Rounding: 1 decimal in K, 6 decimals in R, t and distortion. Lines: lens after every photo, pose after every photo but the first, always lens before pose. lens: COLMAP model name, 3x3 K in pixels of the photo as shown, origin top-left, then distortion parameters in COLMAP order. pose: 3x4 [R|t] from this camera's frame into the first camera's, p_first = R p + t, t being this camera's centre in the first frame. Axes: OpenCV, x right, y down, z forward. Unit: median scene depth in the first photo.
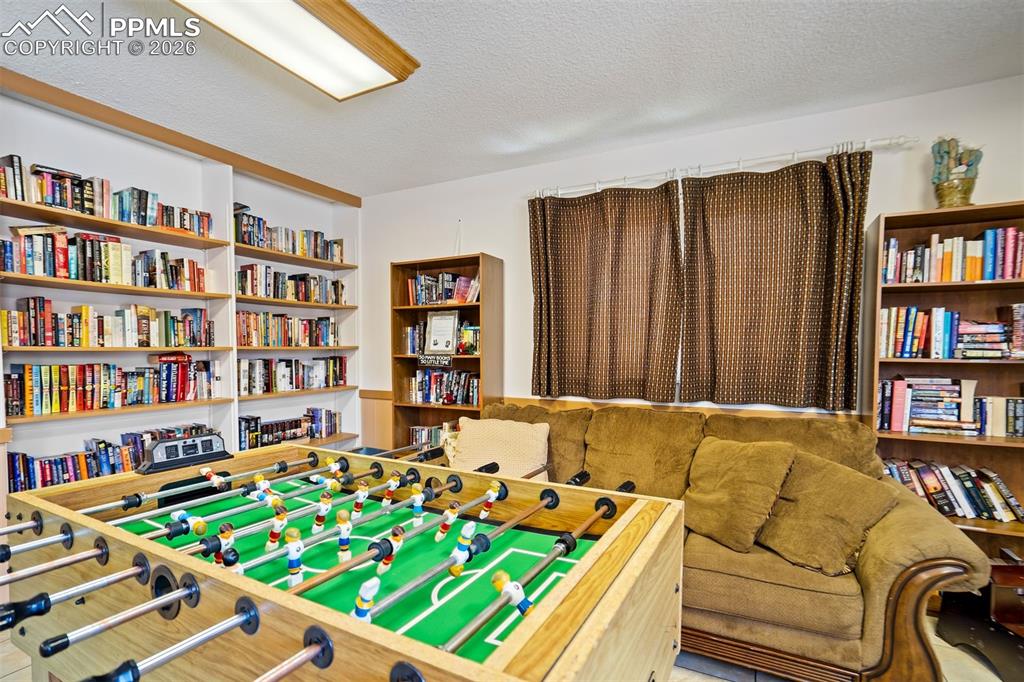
lens RADIAL K [[484.4, 0, 520.2], [0, 484.4, 368.7], [0, 0, 1]] dist [-0.012152, 0.003047]
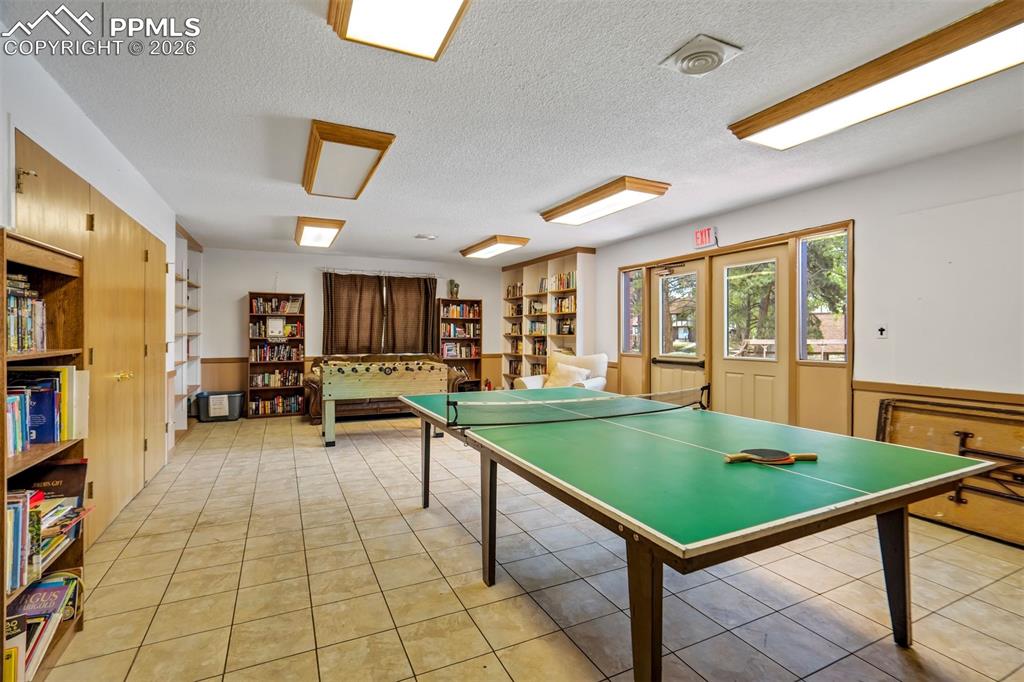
lens RADIAL K [[484.4, 0, 509.1], [0, 484.4, 341.6], [0, 0, 1]] dist [-0.012152, 0.003047]
pose [[0.606267, -0.009240, 0.795208, -1.557903], [0.033681, 0.999334, -0.014067, 0.066316], [-0.794548, 0.035312, 0.606174, -1.369464]]
